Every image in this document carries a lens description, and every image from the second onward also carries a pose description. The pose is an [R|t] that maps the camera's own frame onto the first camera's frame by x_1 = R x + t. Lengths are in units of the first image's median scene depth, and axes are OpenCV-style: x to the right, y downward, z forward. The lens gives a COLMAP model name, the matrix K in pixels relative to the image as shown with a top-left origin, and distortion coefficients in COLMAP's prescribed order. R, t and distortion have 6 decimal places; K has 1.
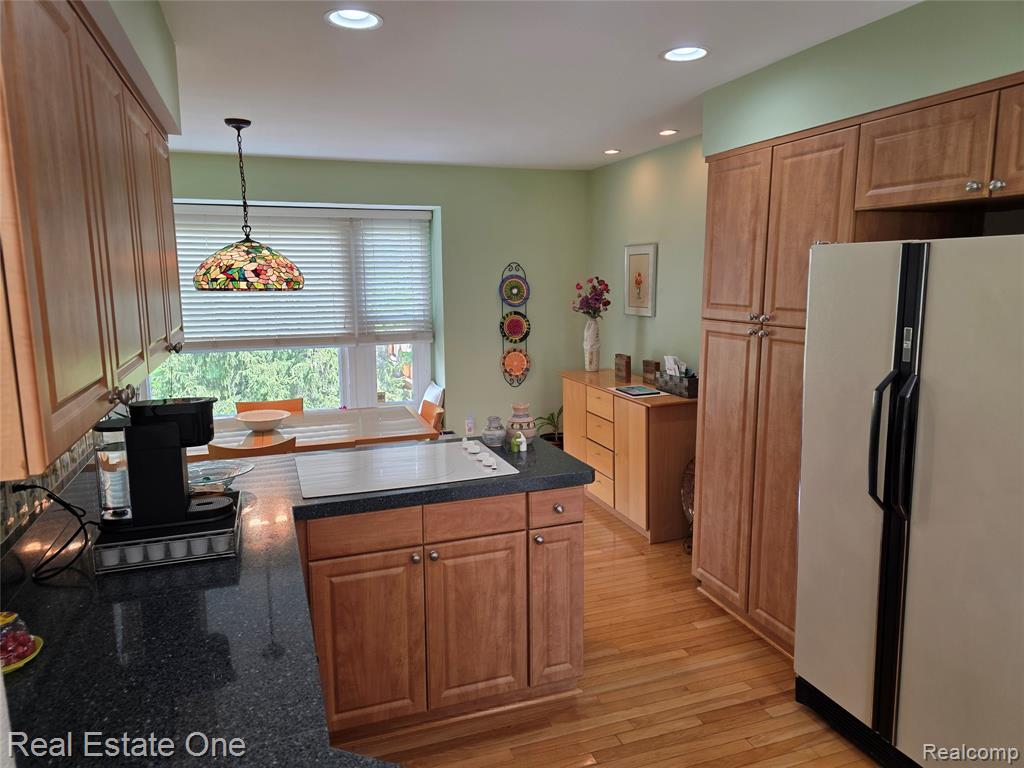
lens RADIAL K [[689.6, 0, 512.5], [0, 689.6, 380.6], [0, 0, 1]] dist [0.025440, -0.001357]
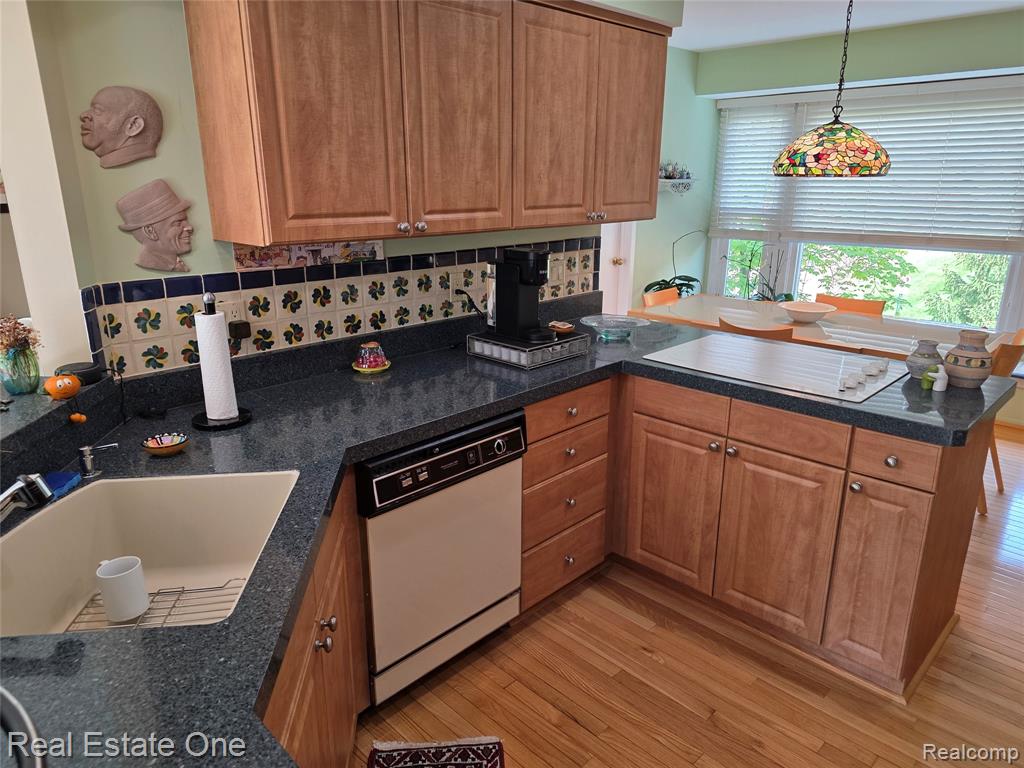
lens RADIAL K [[689.6, 0, 514.8], [0, 689.6, 386.7], [0, 0, 1]] dist [0.025440, -0.001357]
pose [[0.423194, 0.268473, -0.865349, 0.546289], [-0.139847, 0.963000, 0.230378, -0.015438], [0.895182, 0.023522, 0.445081, 0.275452]]
